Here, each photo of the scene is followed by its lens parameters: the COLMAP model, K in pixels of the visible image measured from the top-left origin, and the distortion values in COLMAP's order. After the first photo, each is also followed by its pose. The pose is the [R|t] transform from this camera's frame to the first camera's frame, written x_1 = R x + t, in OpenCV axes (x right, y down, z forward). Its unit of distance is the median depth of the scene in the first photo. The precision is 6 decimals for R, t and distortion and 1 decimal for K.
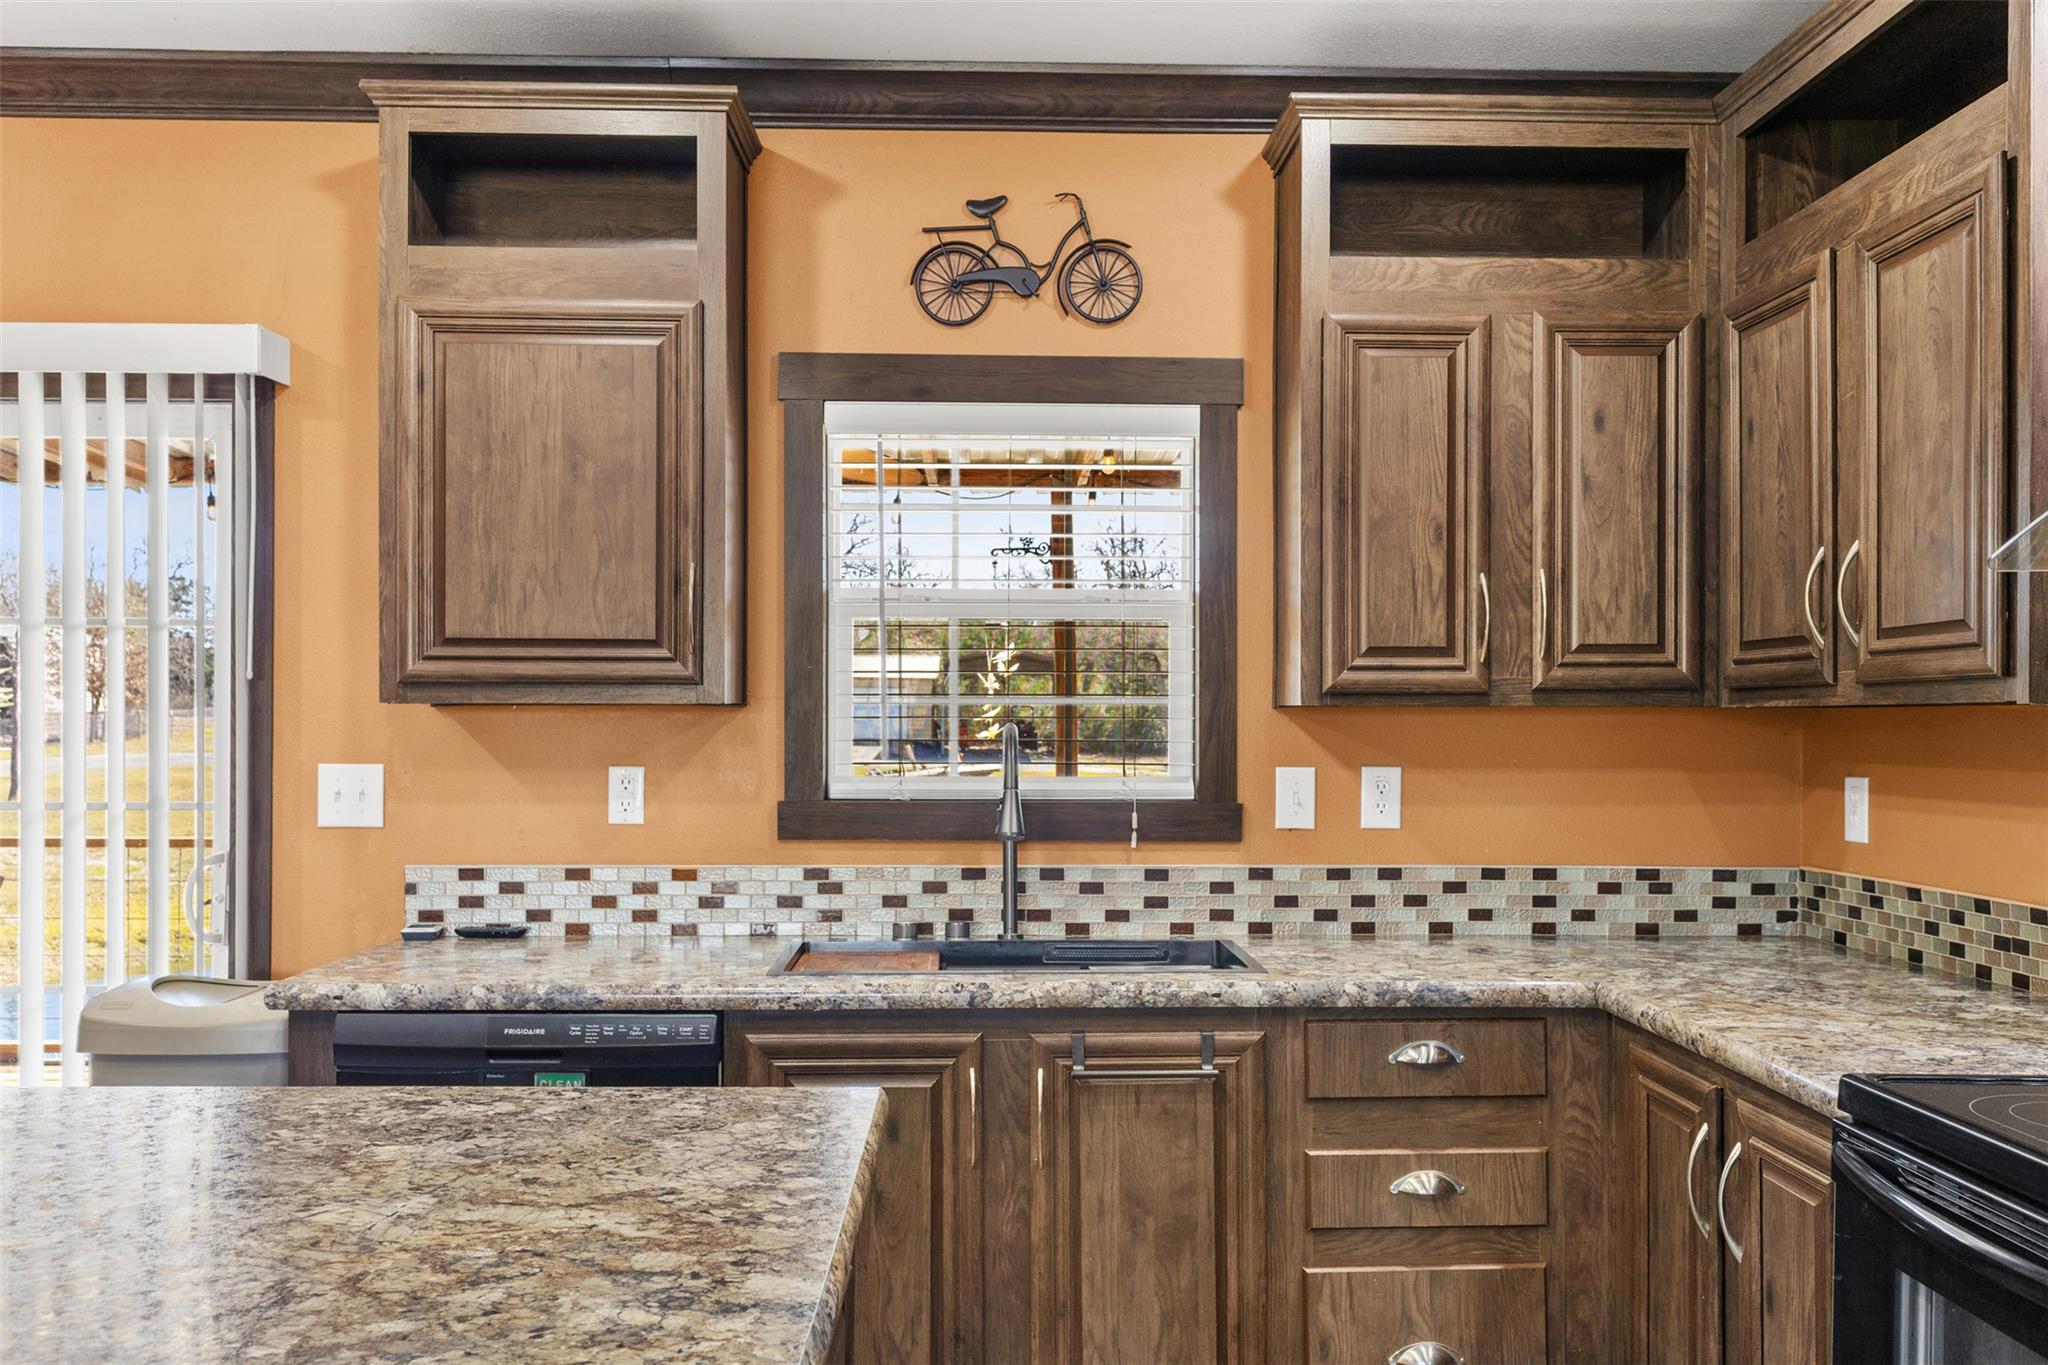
lens RADIAL K [[1711.5, 0, 1025.8], [0, 1711.5, 715.5], [0, 0, 1]] dist [0.031045, -0.026994]
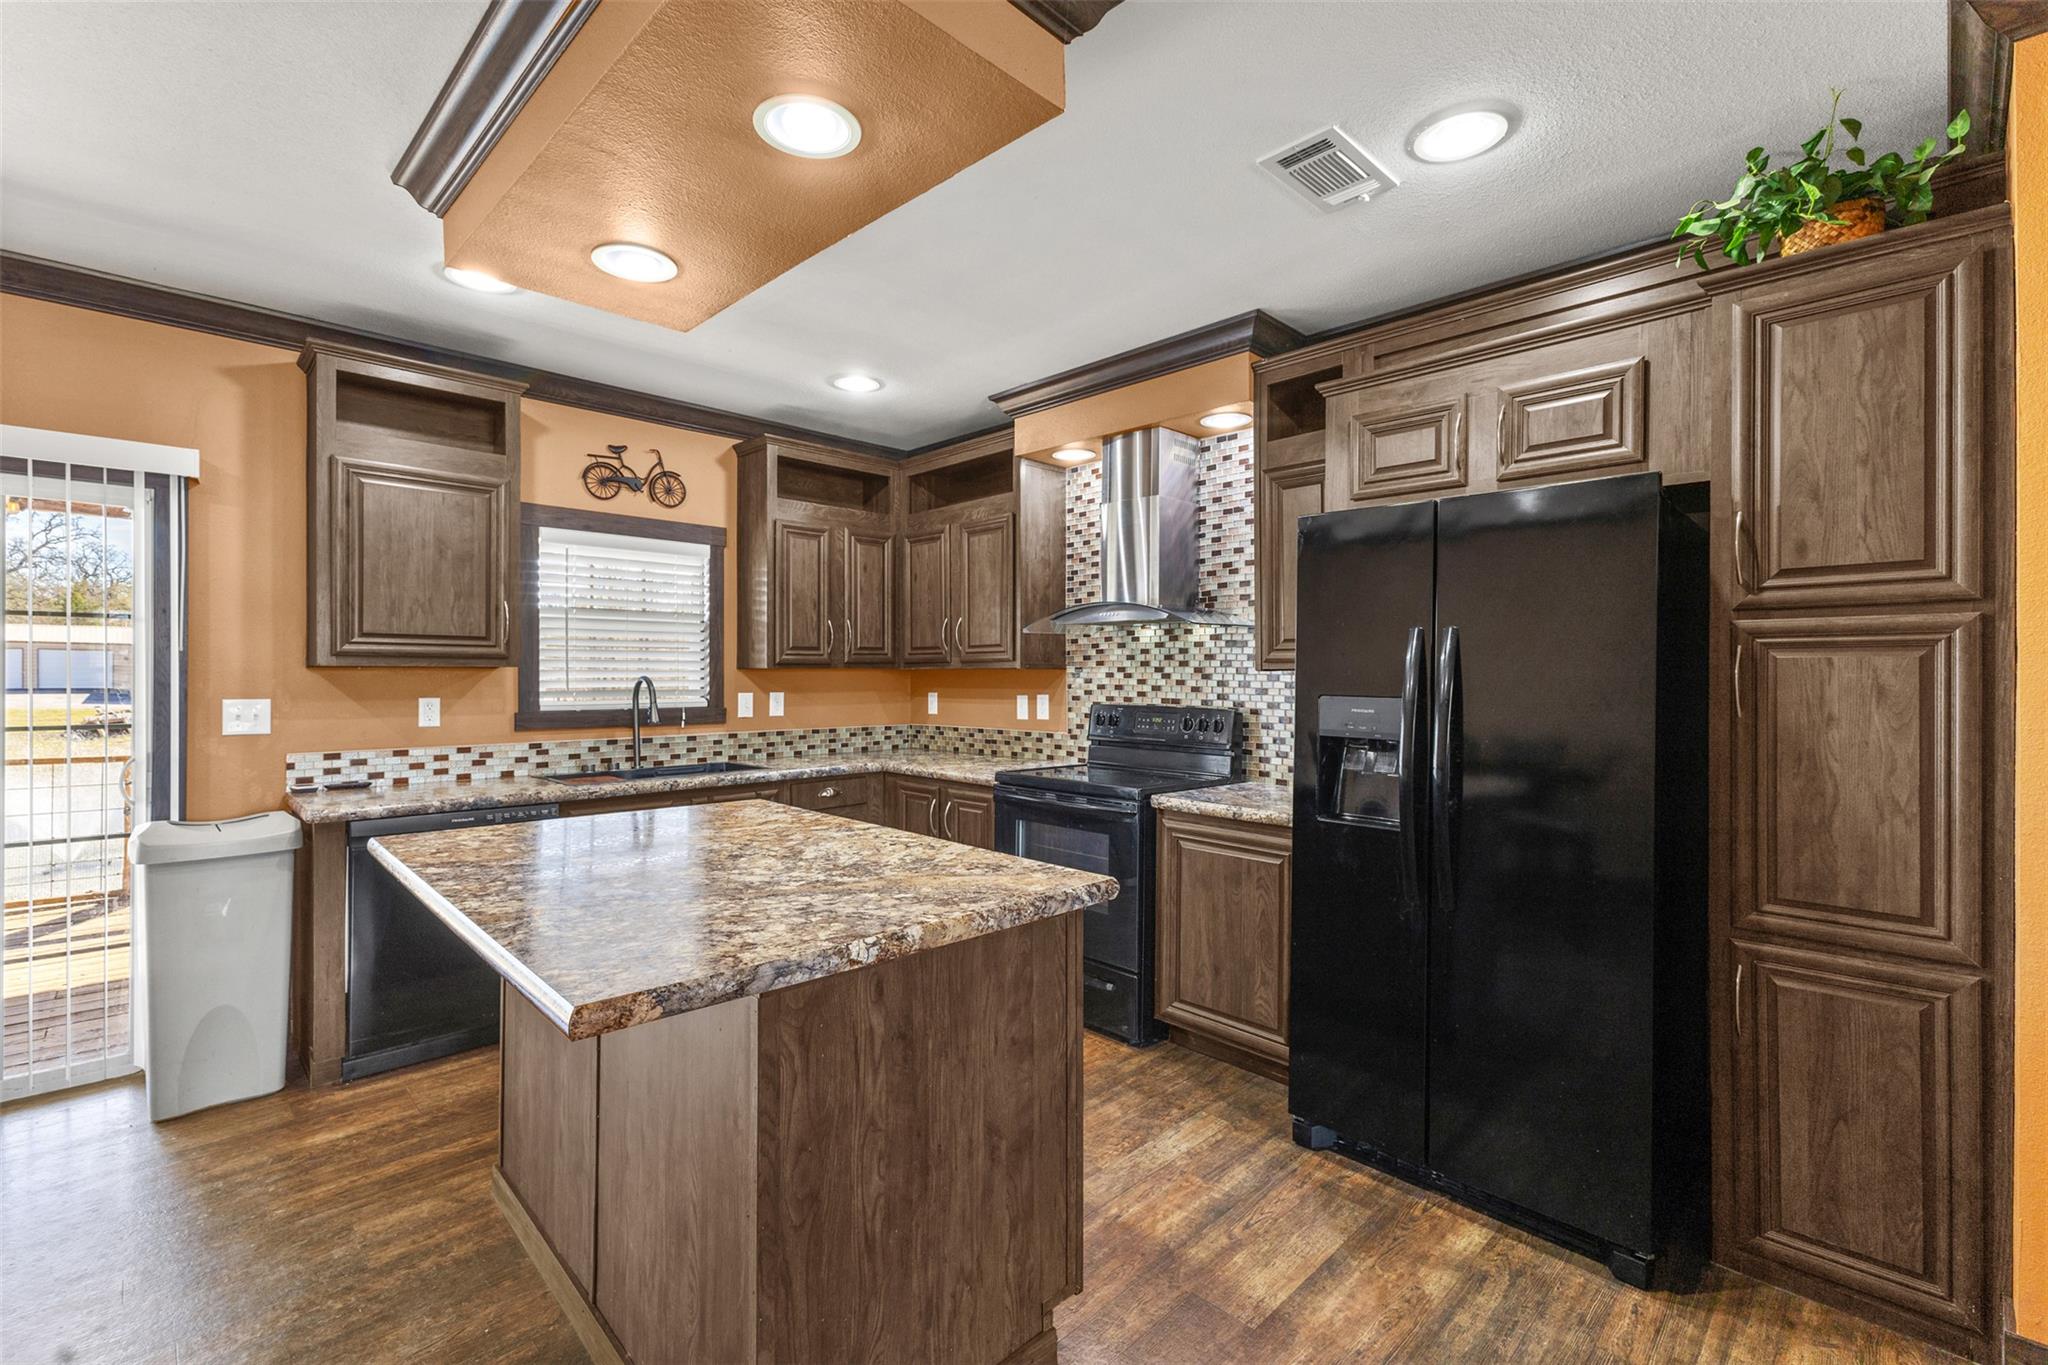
lens RADIAL K [[887.2, 0, 1007.0], [0, 887.2, 677.0], [0, 0, 1]] dist [0.004170, 0.000275]
pose [[0.746677, -0.004666, 0.665170, -0.444890], [0.001298, 0.999984, 0.005557, 0.000423], [-0.665185, -0.003286, 0.746671, -0.238753]]
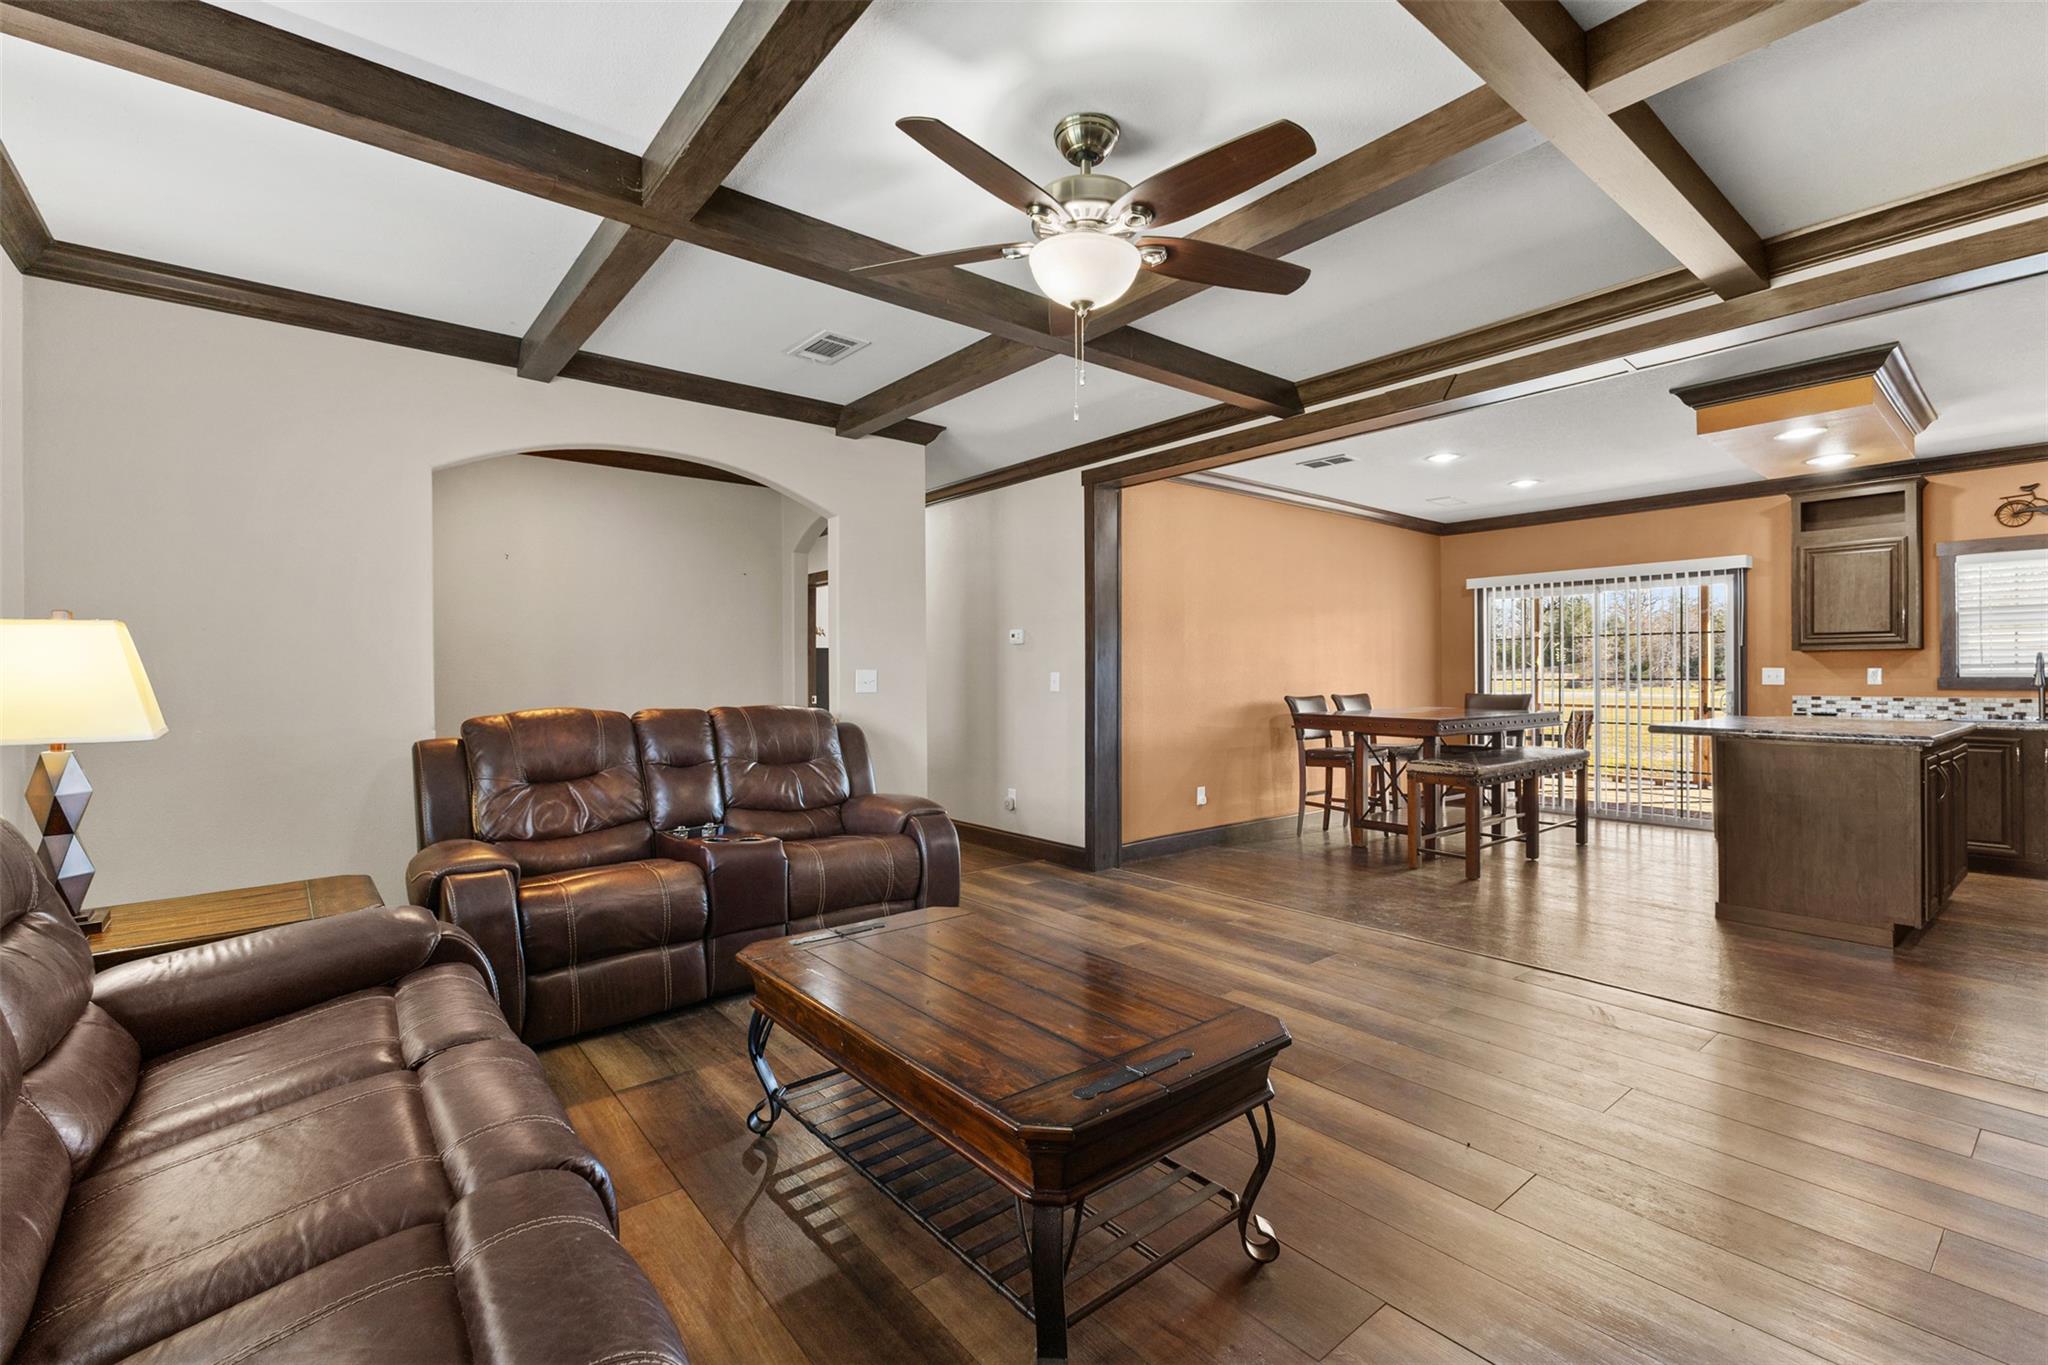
lens RADIAL K [[887.2, 0, 1045.1], [0, 887.2, 671.3], [0, 0, 1]] dist [0.004170, 0.000275]
pose [[0.612085, -0.007105, -0.790760, 0.171622], [0.007228, 0.999968, -0.003389, 0.032740], [0.790759, -0.003641, 0.612117, -1.498257]]
